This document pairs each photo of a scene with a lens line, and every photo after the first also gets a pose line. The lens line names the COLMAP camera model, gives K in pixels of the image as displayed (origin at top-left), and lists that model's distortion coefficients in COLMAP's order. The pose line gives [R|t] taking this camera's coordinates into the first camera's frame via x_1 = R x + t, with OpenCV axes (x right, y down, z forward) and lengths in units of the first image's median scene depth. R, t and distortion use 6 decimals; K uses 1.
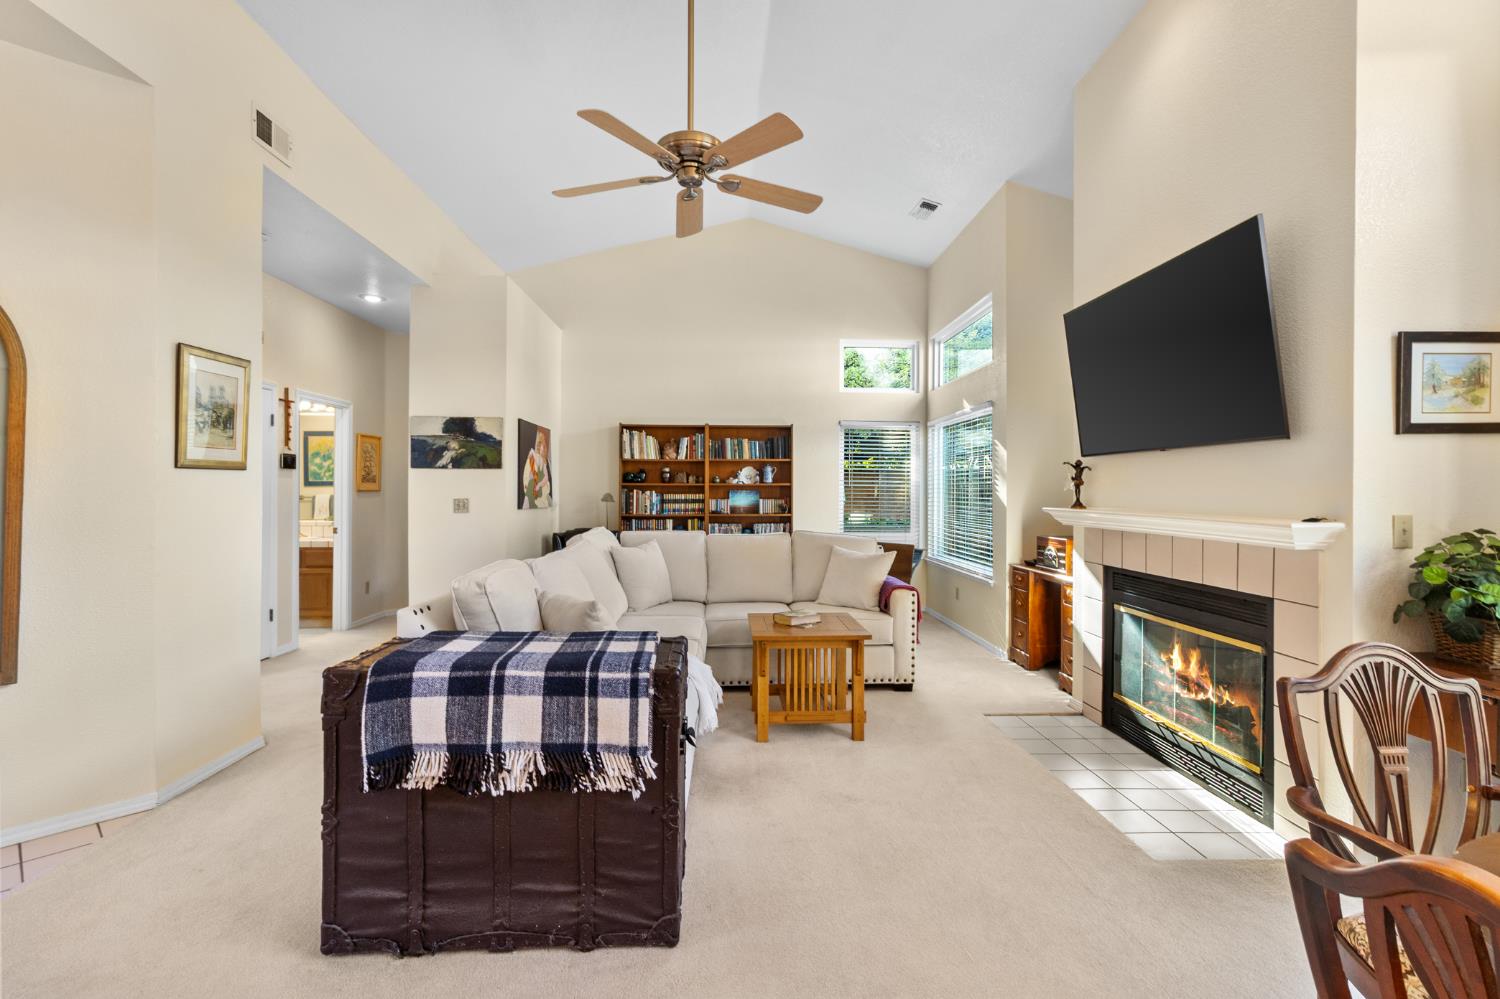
lens RADIAL K [[697.0, 0, 750.0], [0, 697.0, 499.5], [0, 0, 1]] dist [-0.002232, -0.000373]
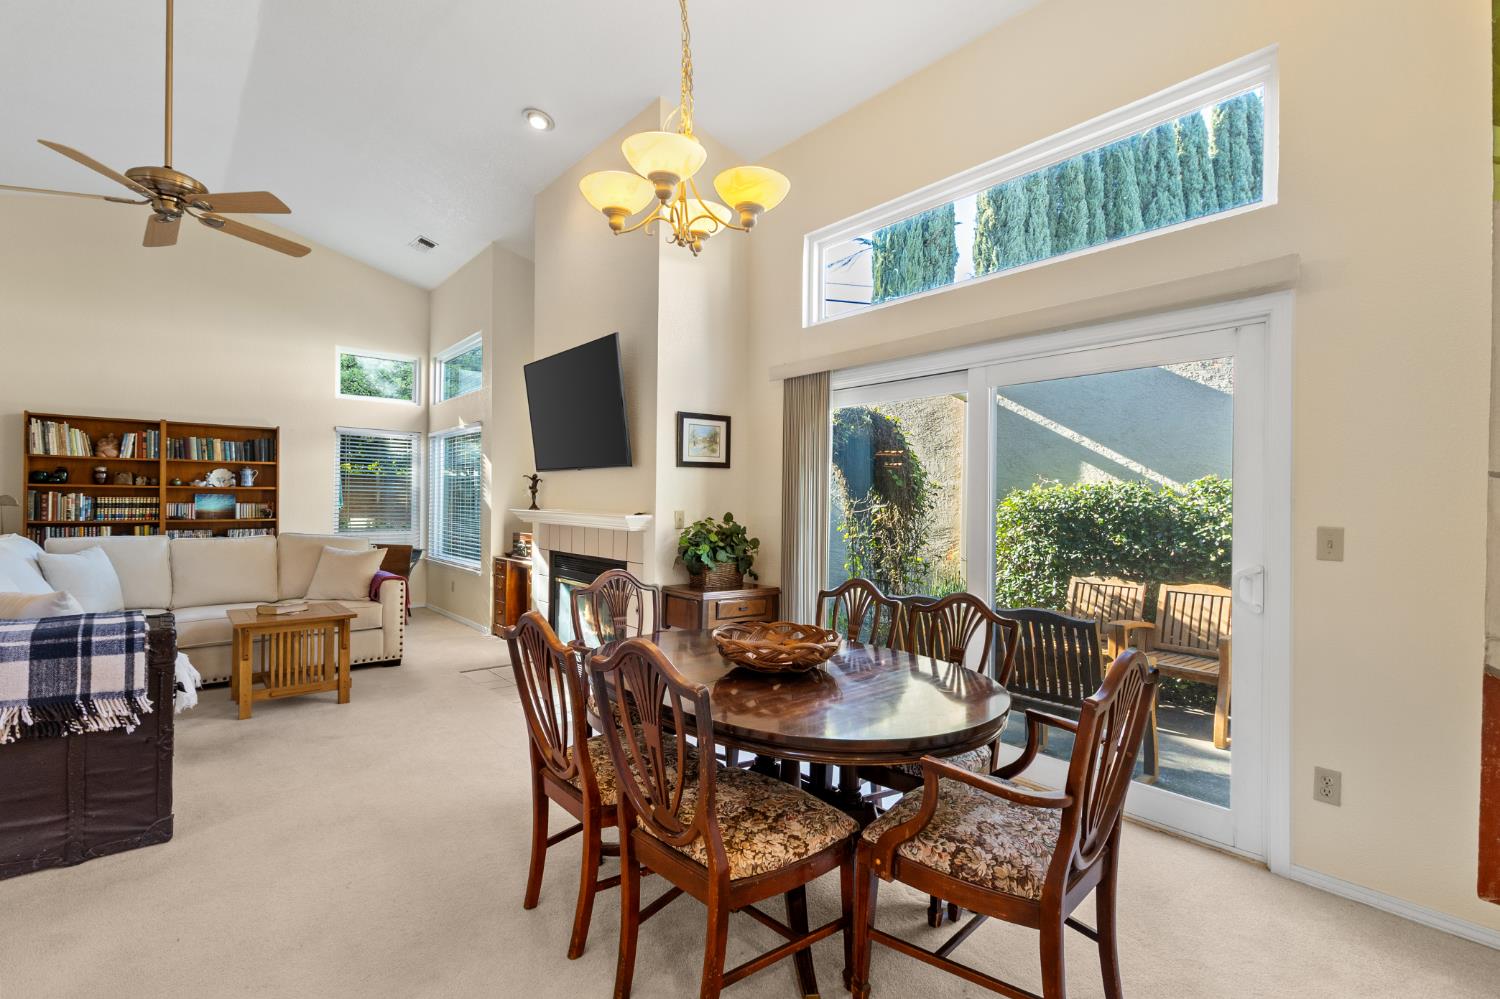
lens RADIAL K [[699.0, 0, 758.9], [0, 699.0, 500.4], [0, 0, 1]] dist [0.001023, 0.000264]
pose [[0.787491, 0.005055, 0.616306, -0.018835], [-0.000024, 0.999967, -0.008171, 0.004798], [-0.616326, 0.006419, 0.787465, -0.283400]]
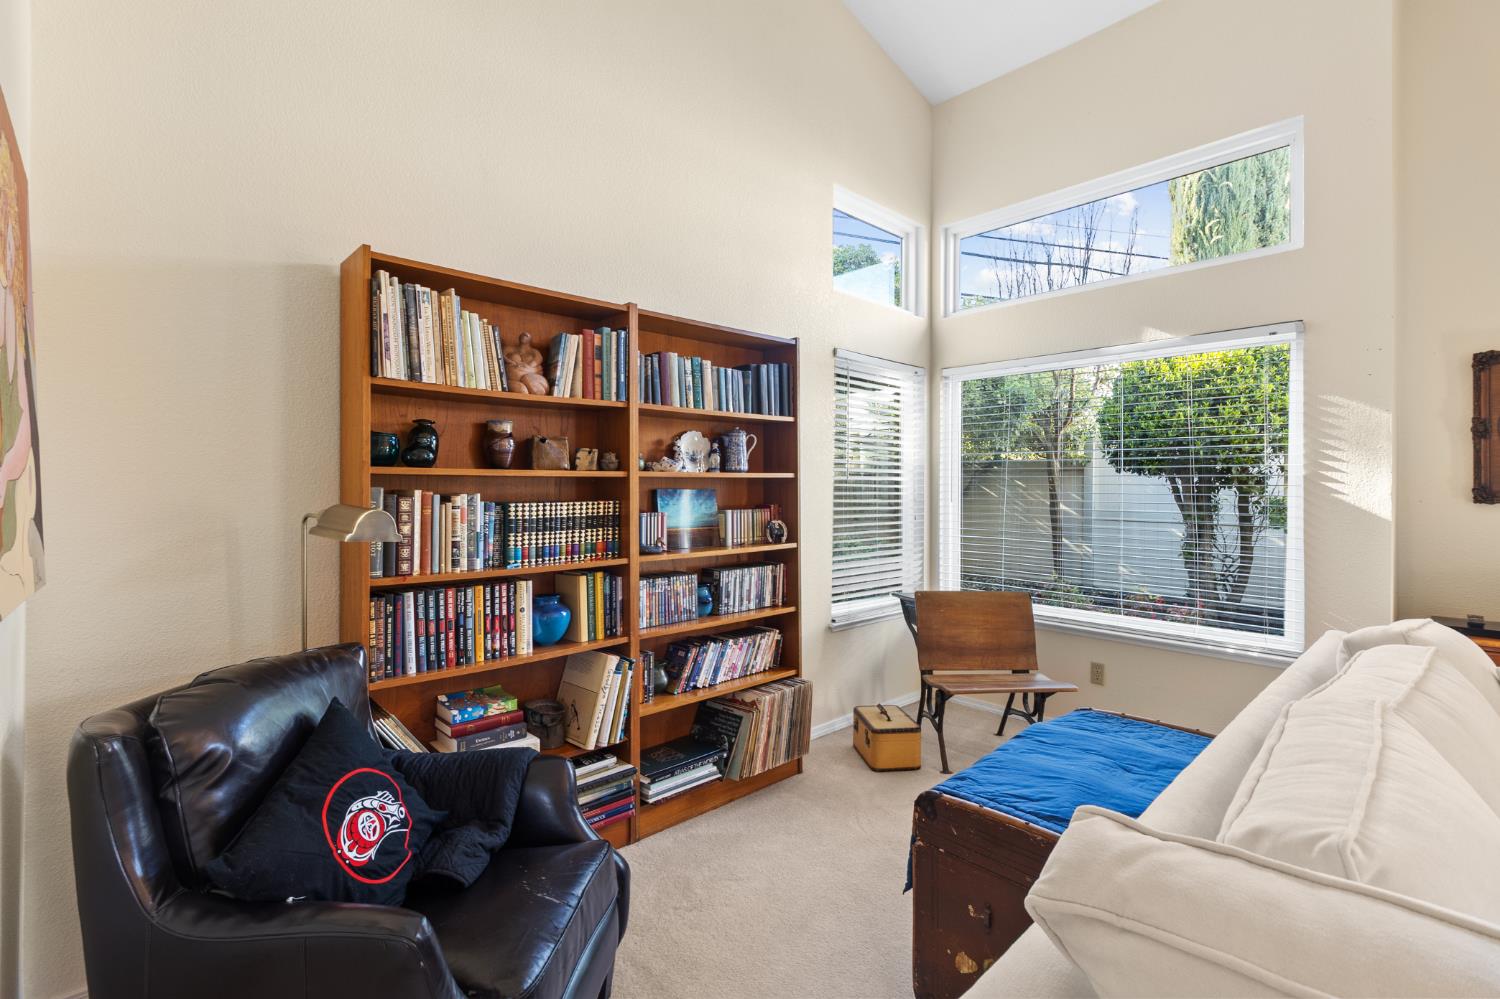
lens RADIAL K [[682.7, 0, 748.3], [0, 682.7, 480.5], [0, 0, 1]] dist [-0.000783, -0.000064]
pose [[0.756087, 0.000679, 0.654470, -0.368321], [0.008144, 0.999912, -0.010446, -0.021343], [-0.654420, 0.013228, 0.756015, 1.044017]]
